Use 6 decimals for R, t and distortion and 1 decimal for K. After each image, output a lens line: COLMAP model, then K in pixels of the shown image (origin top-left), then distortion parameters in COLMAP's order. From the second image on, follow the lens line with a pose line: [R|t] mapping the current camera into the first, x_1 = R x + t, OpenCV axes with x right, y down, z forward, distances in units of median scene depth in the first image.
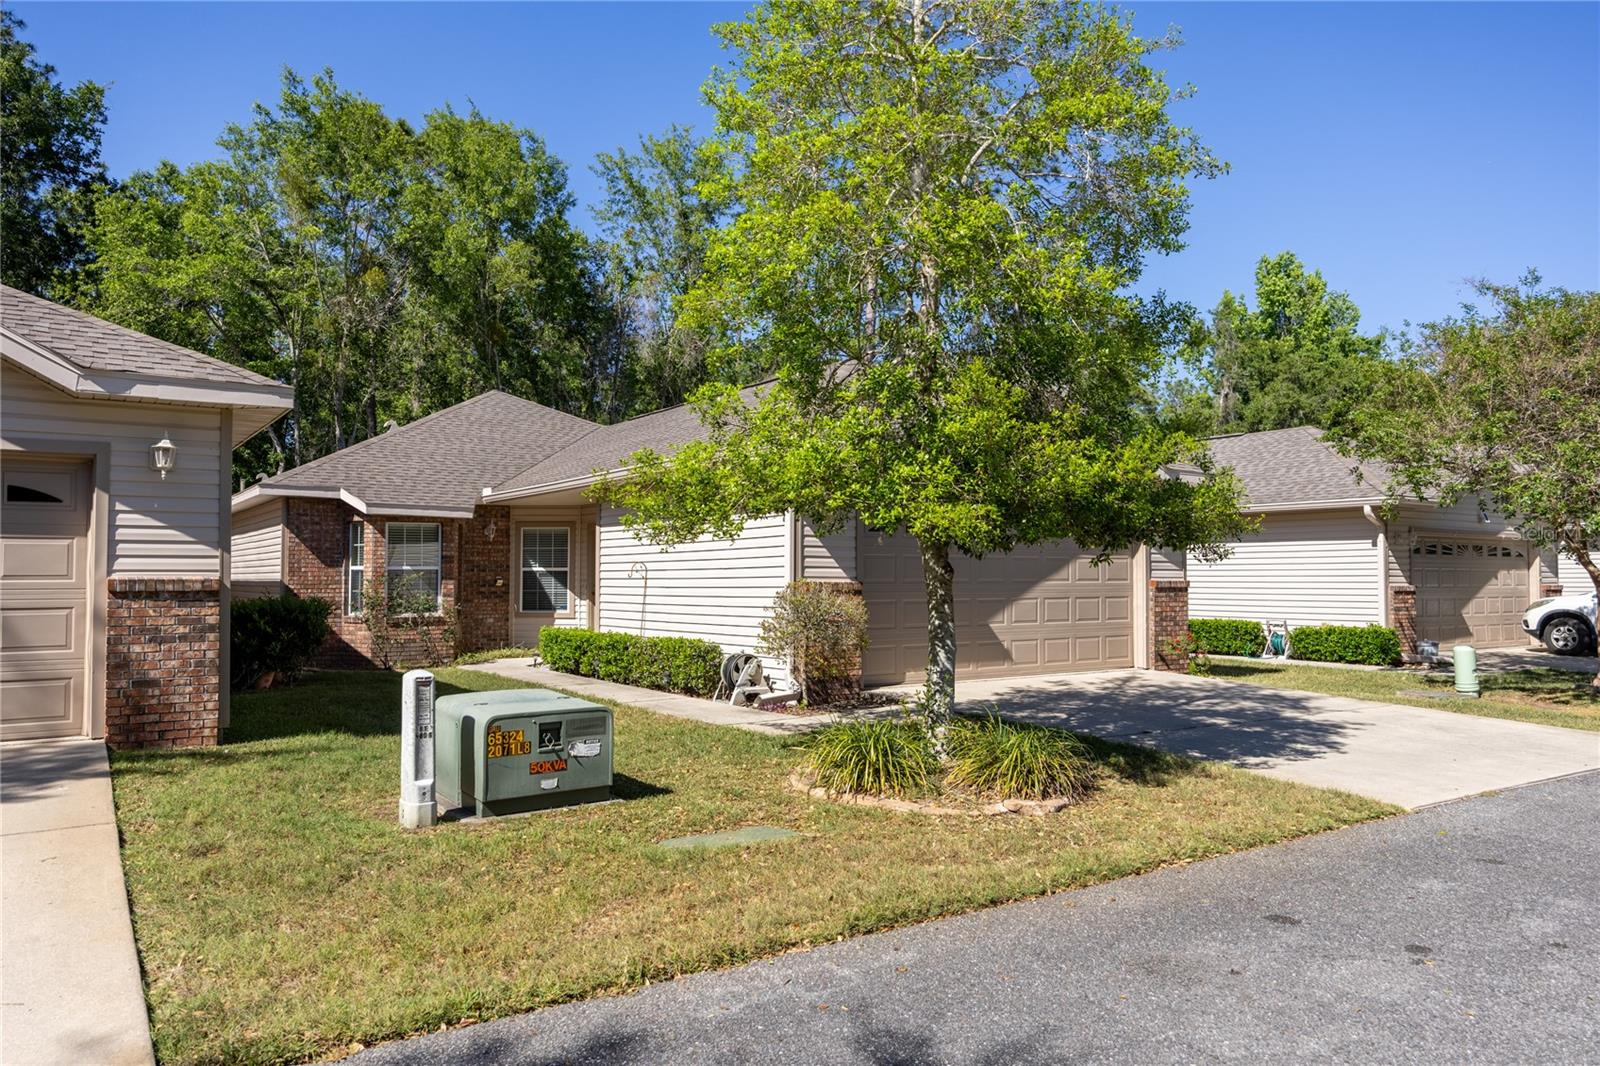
lens RADIAL K [[1097.5, 0, 800.0], [0, 1097.5, 533.0], [0, 0, 1]] dist [-0.003625, -0.004205]
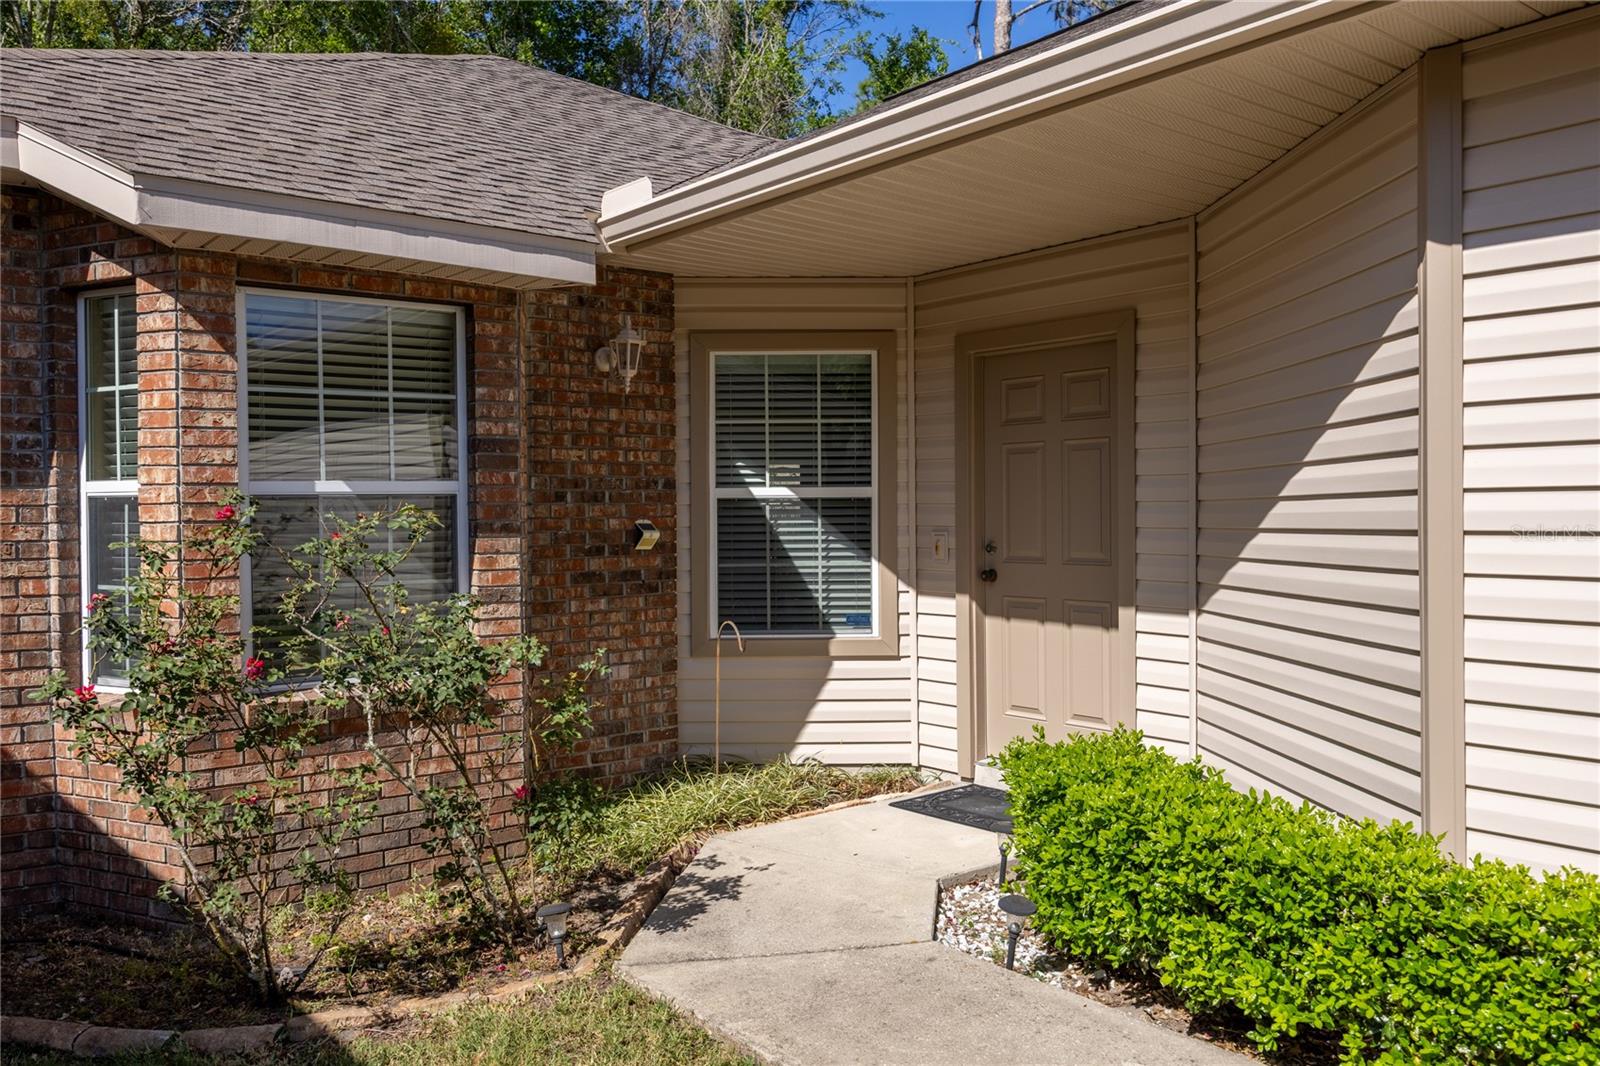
lens RADIAL K [[1219.1, 0, 800.0], [0, 1219.1, 533.0], [0, 0, 1]] dist [-0.005447, -0.008088]
pose [[0.996676, -0.009472, 0.080916, -0.263715], [0.004749, 0.998284, 0.058367, 0.025328], [-0.081330, -0.057789, 0.995011, 0.688987]]
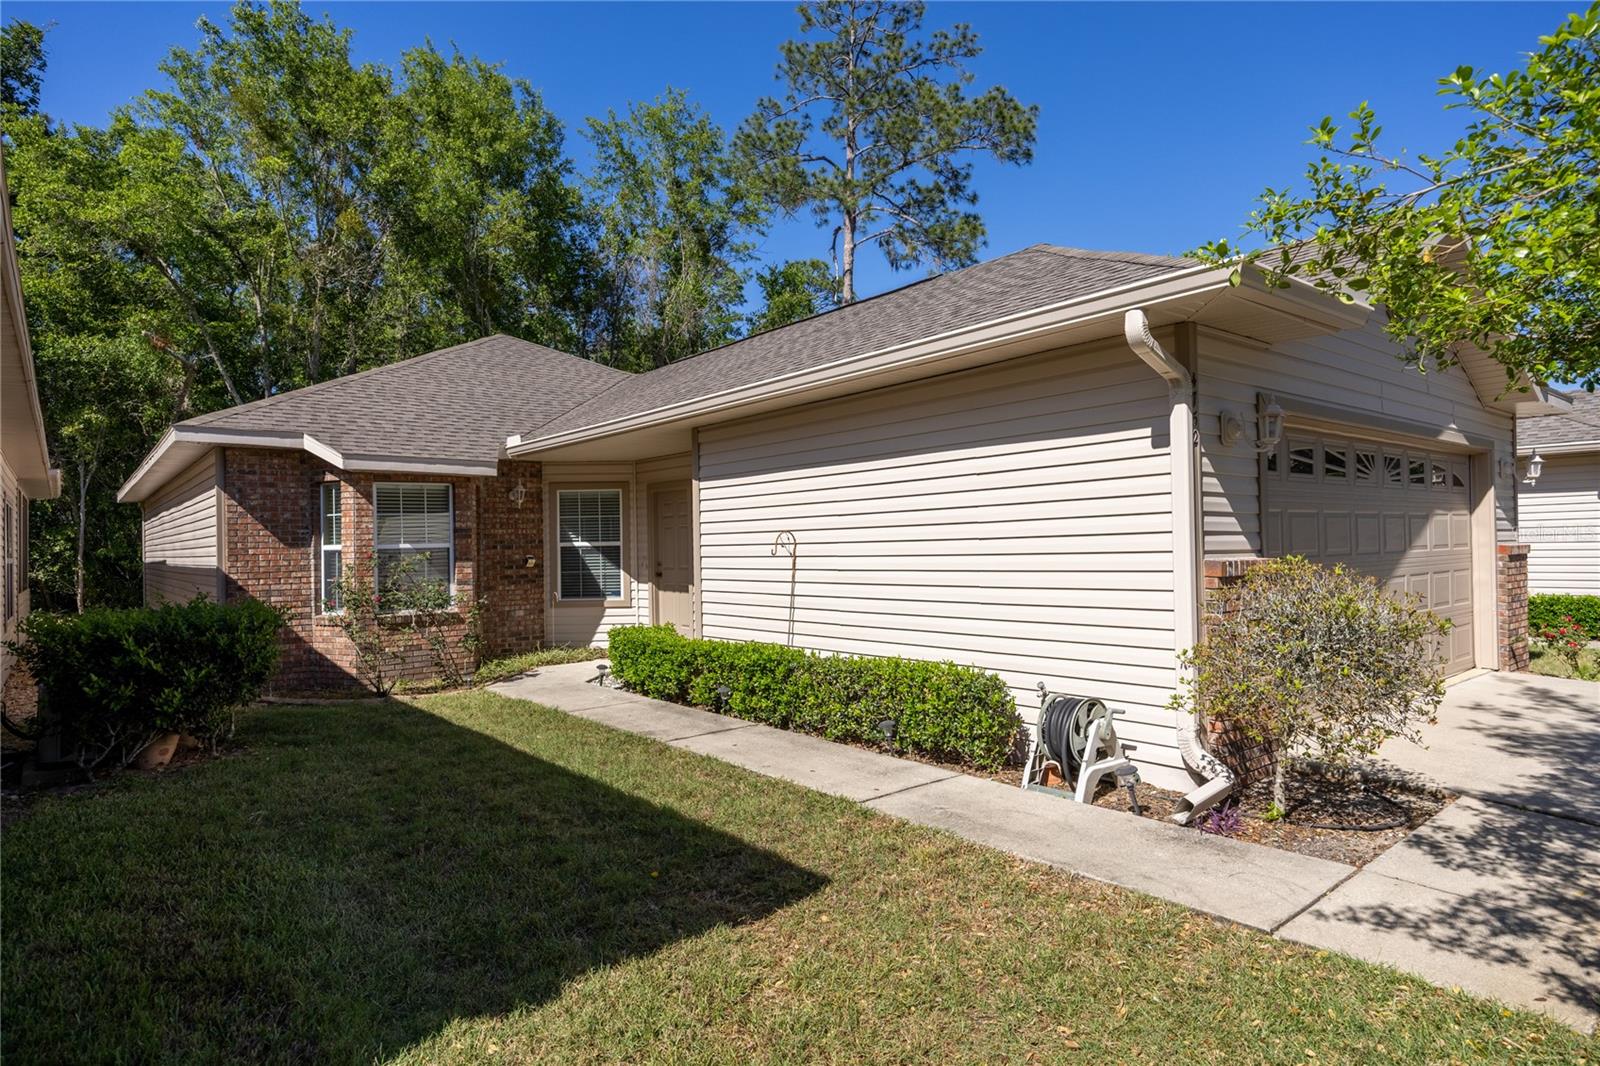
lens RADIAL K [[882.4, 0, 800.0], [0, 882.4, 533.0], [0, 0, 1]] dist [0.000482, 0.002497]
pose [[0.995707, -0.017970, 0.090800, -0.145514], [0.015506, 0.999494, 0.027769, 0.010632], [-0.091253, -0.026242, 0.995482, 0.380832]]
